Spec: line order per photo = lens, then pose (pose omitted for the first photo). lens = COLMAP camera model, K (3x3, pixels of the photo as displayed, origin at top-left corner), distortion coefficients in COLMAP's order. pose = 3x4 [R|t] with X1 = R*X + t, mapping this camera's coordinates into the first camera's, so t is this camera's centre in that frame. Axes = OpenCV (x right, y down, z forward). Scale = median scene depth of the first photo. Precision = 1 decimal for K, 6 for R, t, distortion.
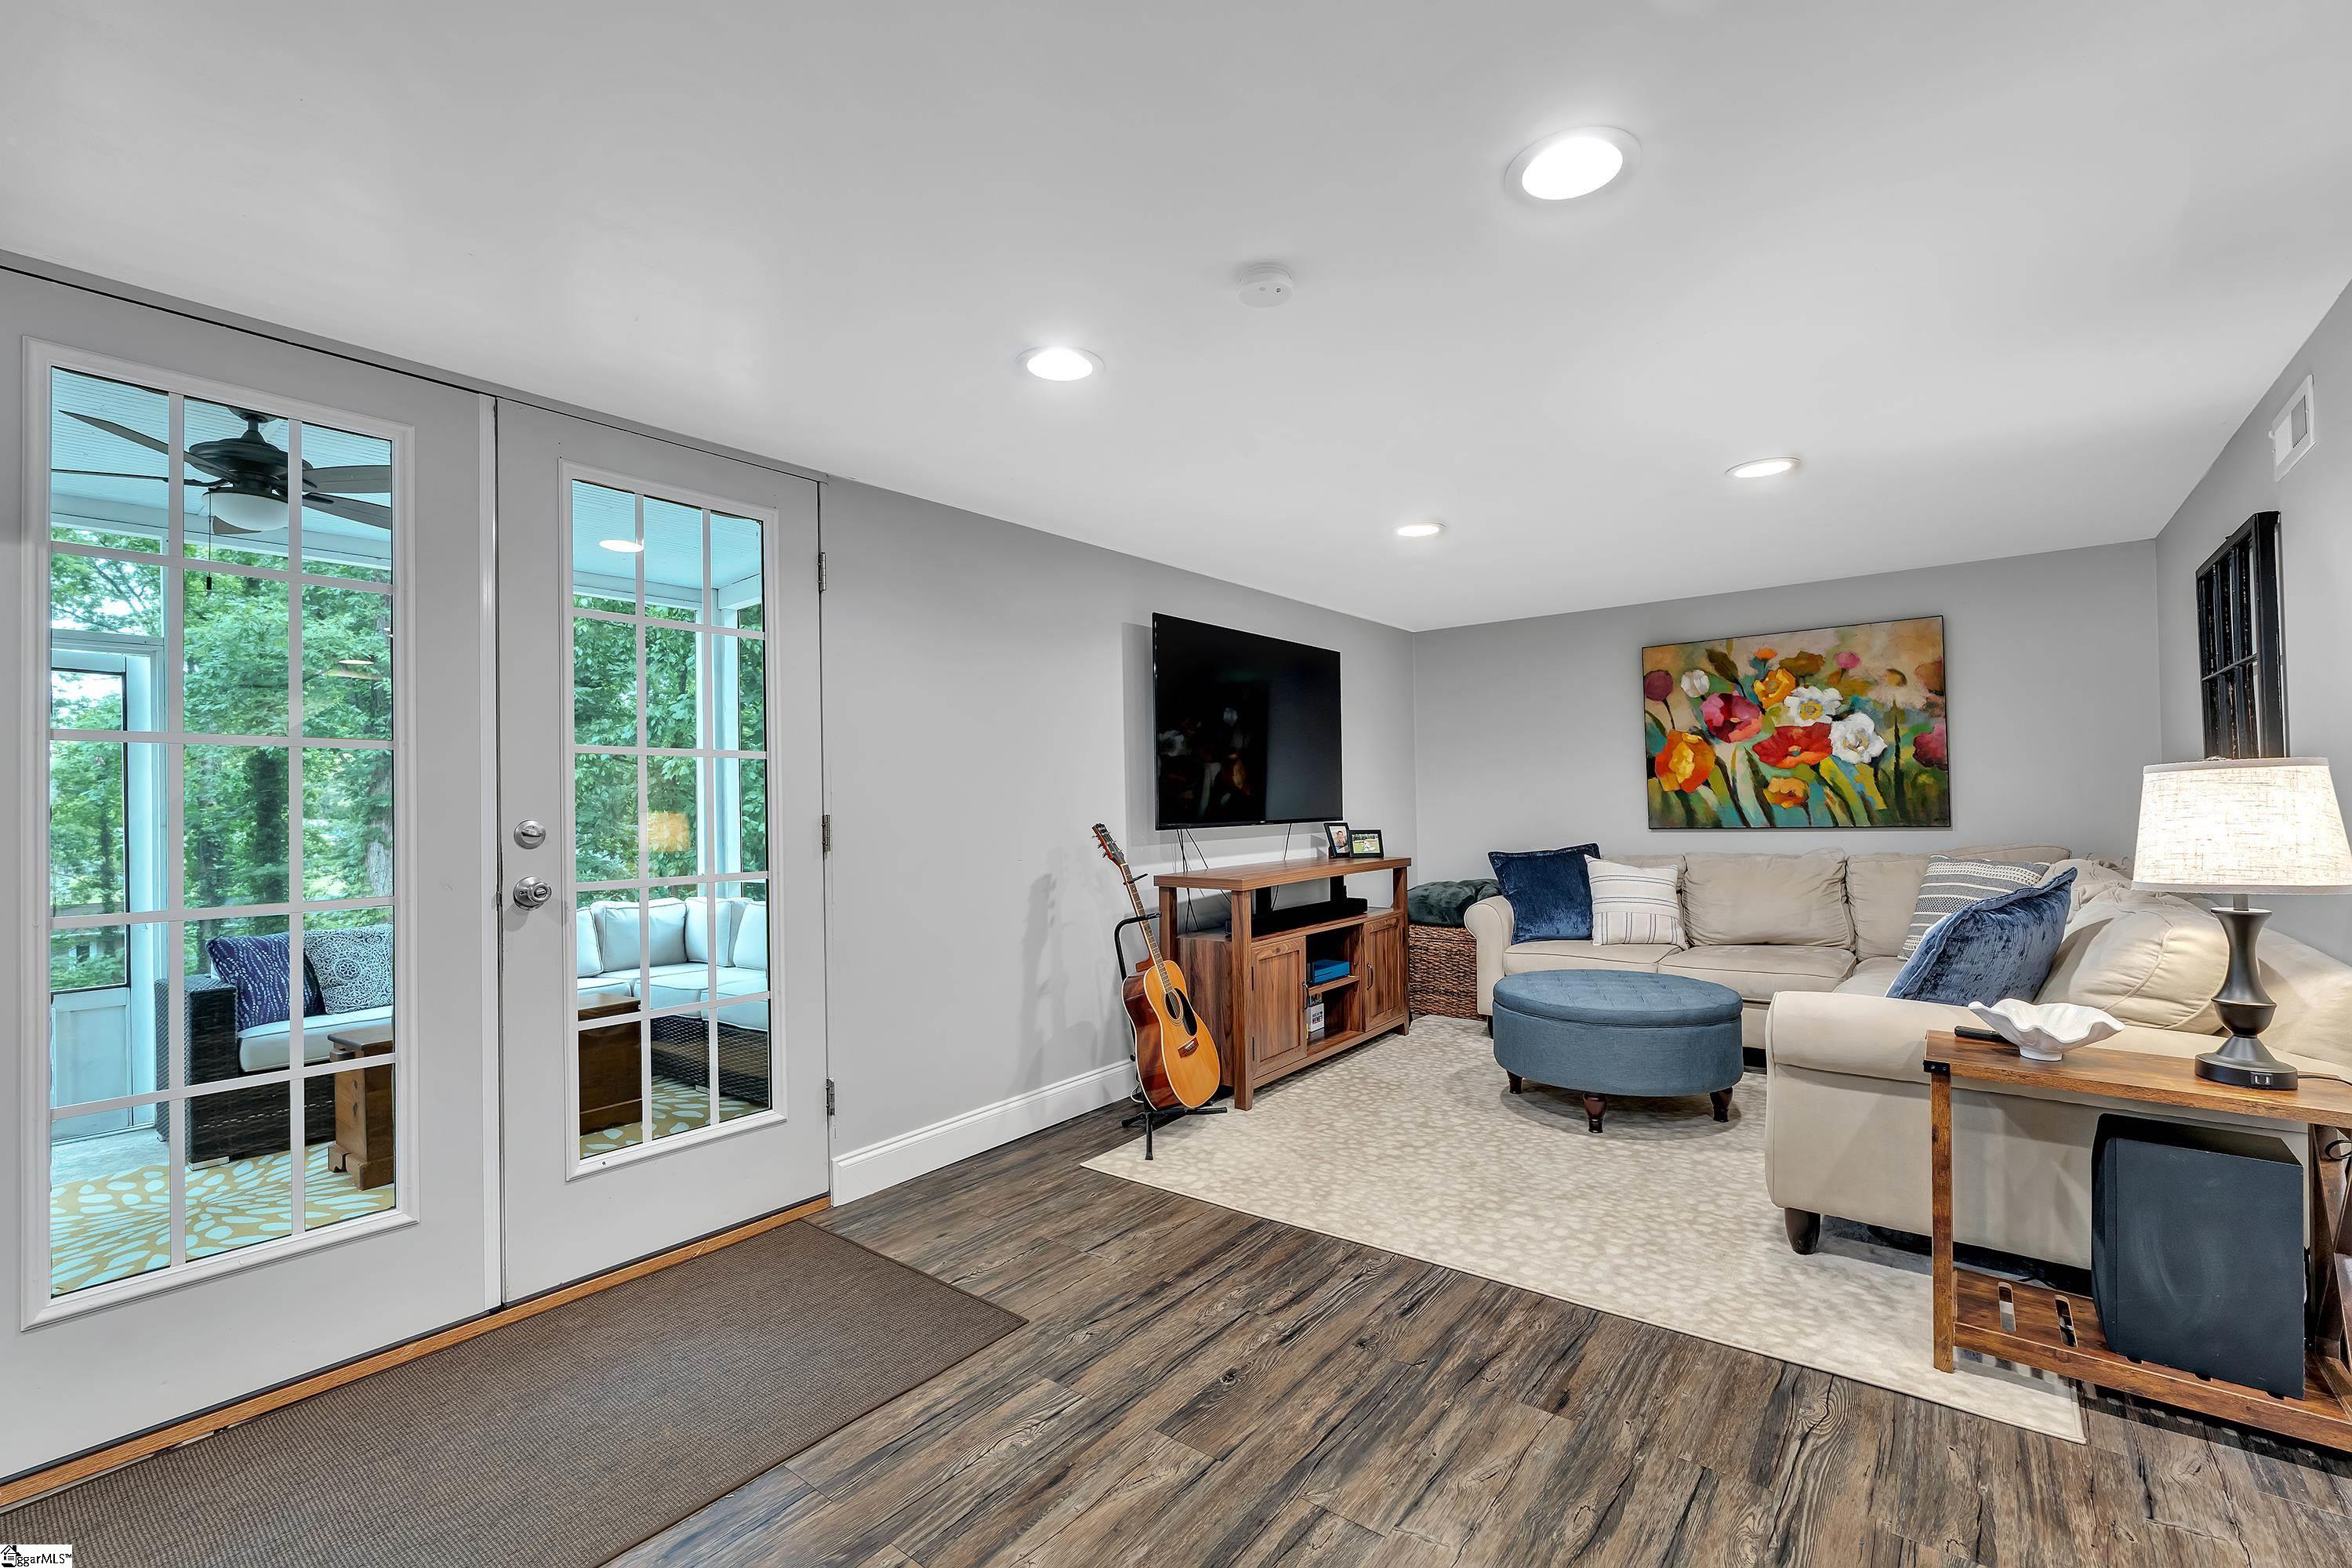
lens RADIAL K [[1025.1, 0, 1175.0], [0, 1025.1, 785.2], [0, 0, 1]] dist [-0.008675, 0.000988]
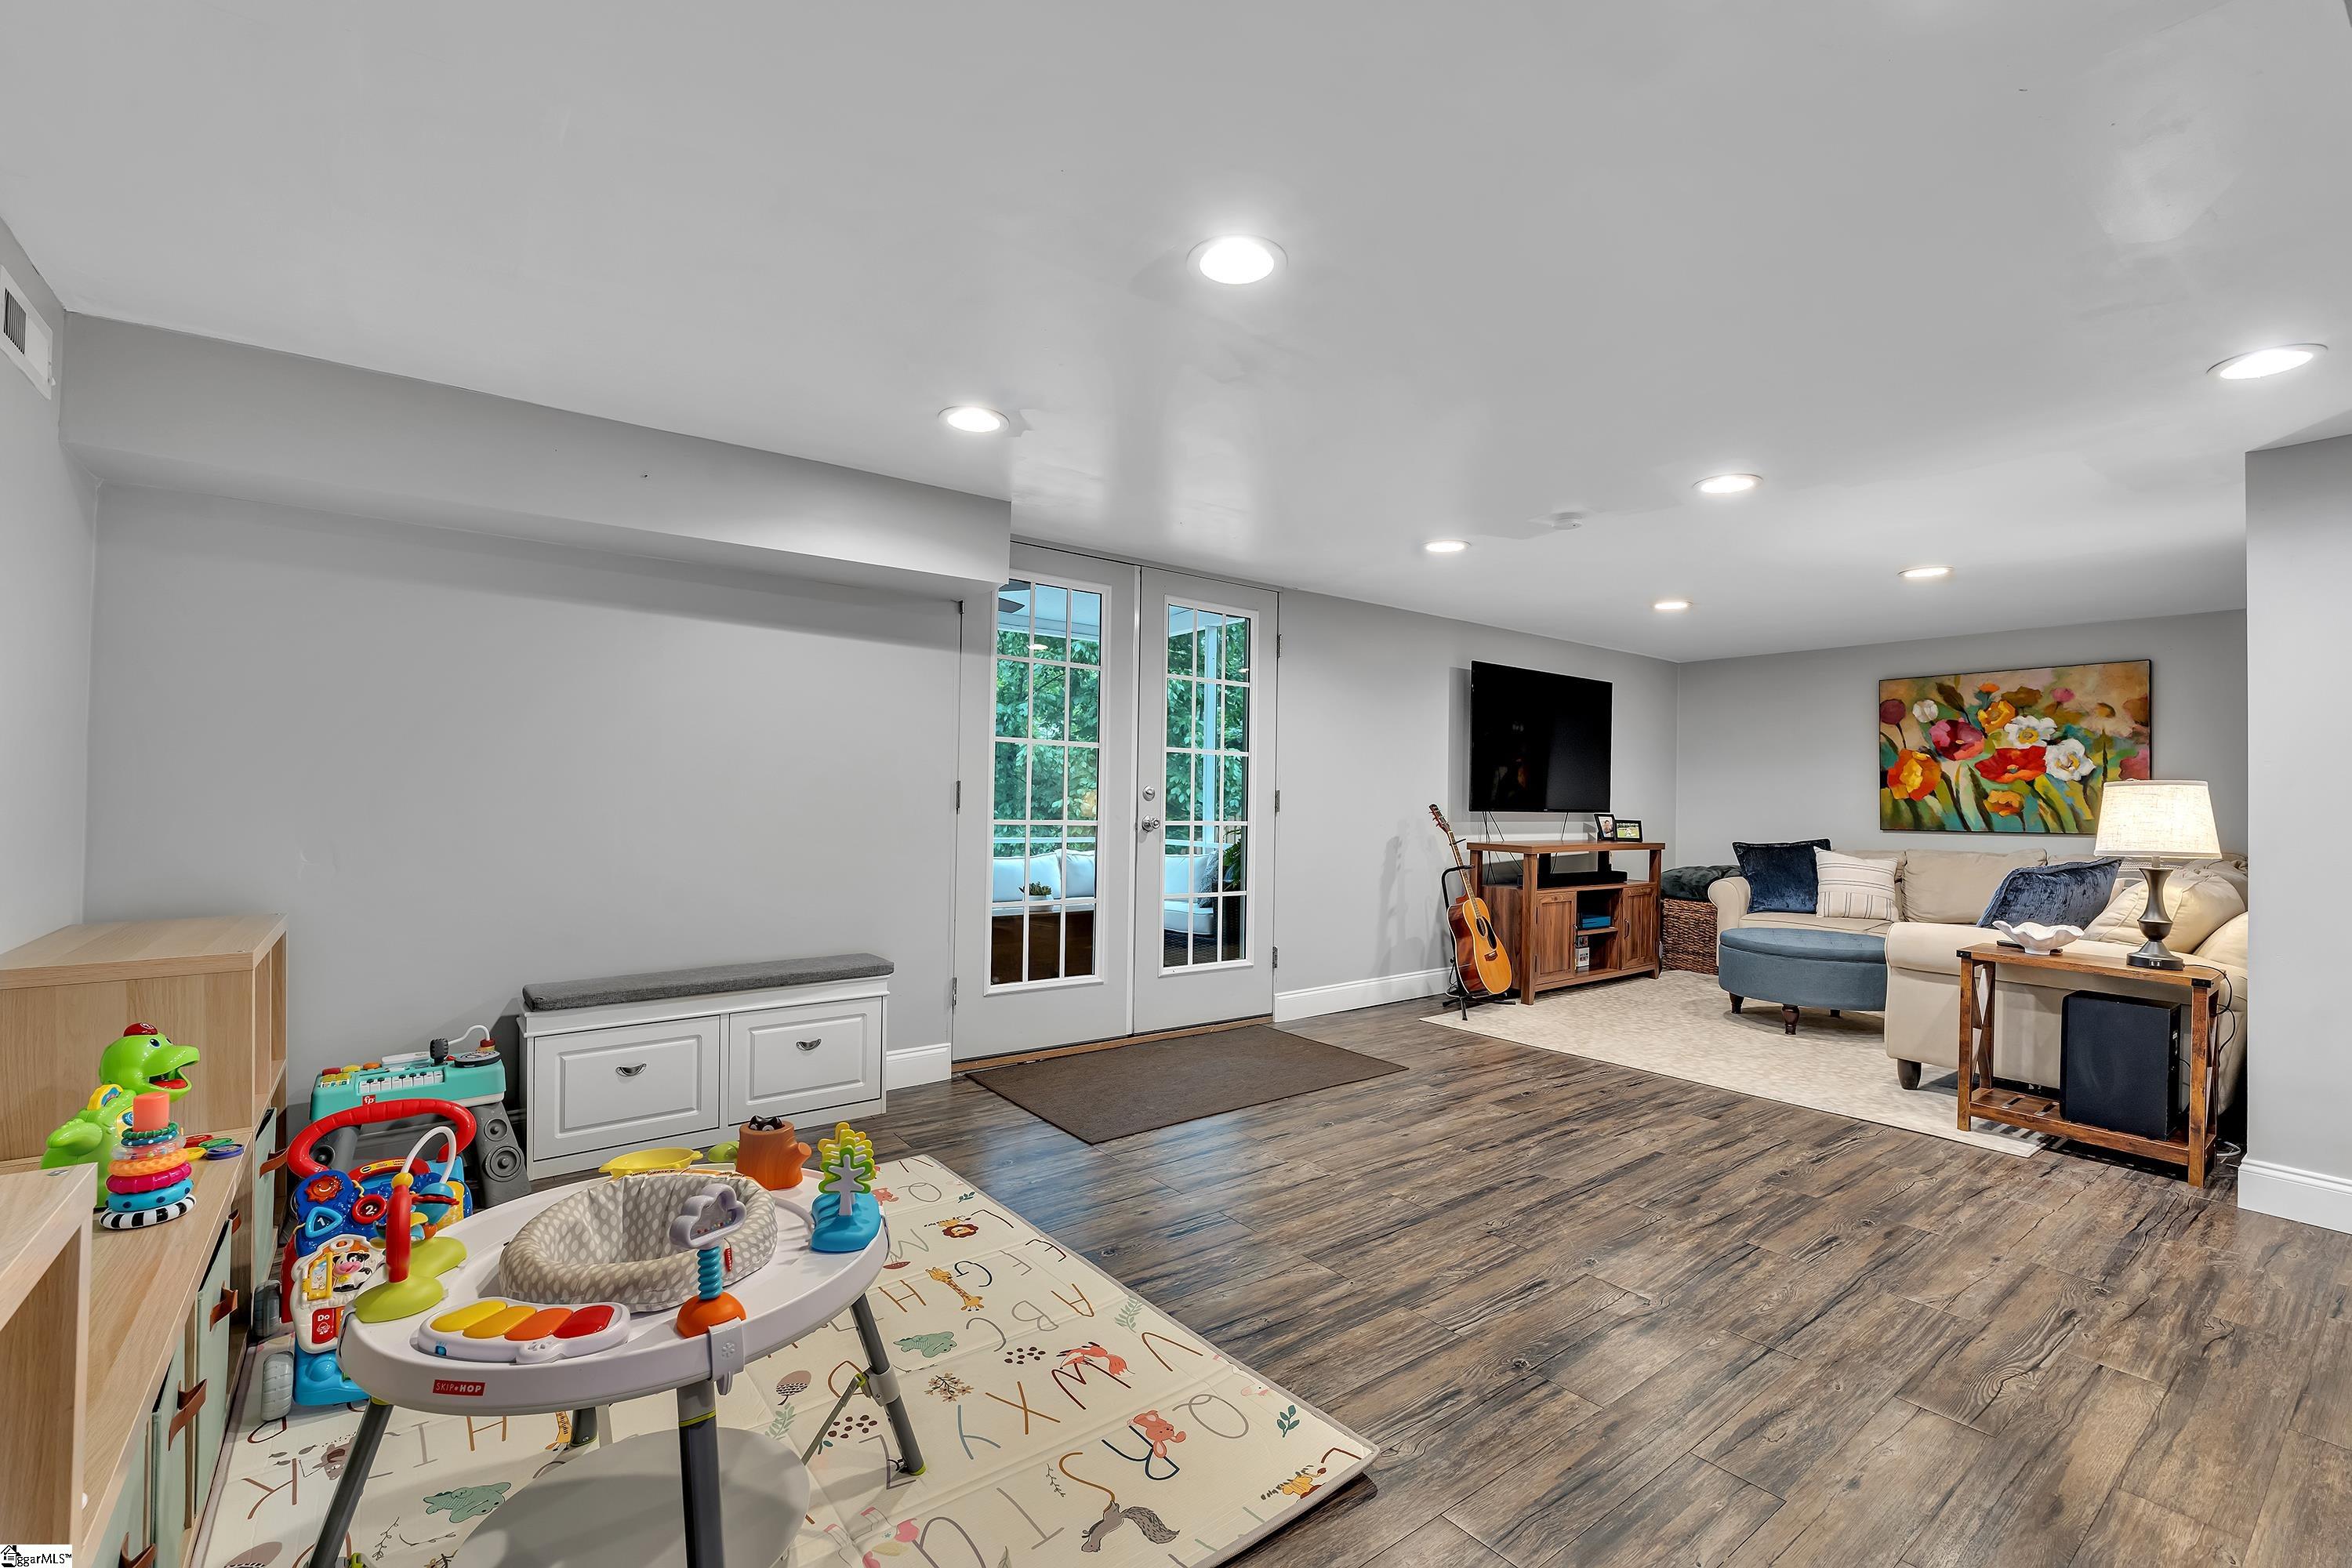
lens RADIAL K [[1025.1, 0, 1174.8], [0, 1025.1, 786.6], [0, 0, 1]] dist [-0.008675, 0.000988]
pose [[0.968286, 0.032167, -0.247763, -0.067782], [-0.031324, 0.999482, 0.007345, 0.012175], [0.247871, 0.000649, 0.968793, -0.533926]]
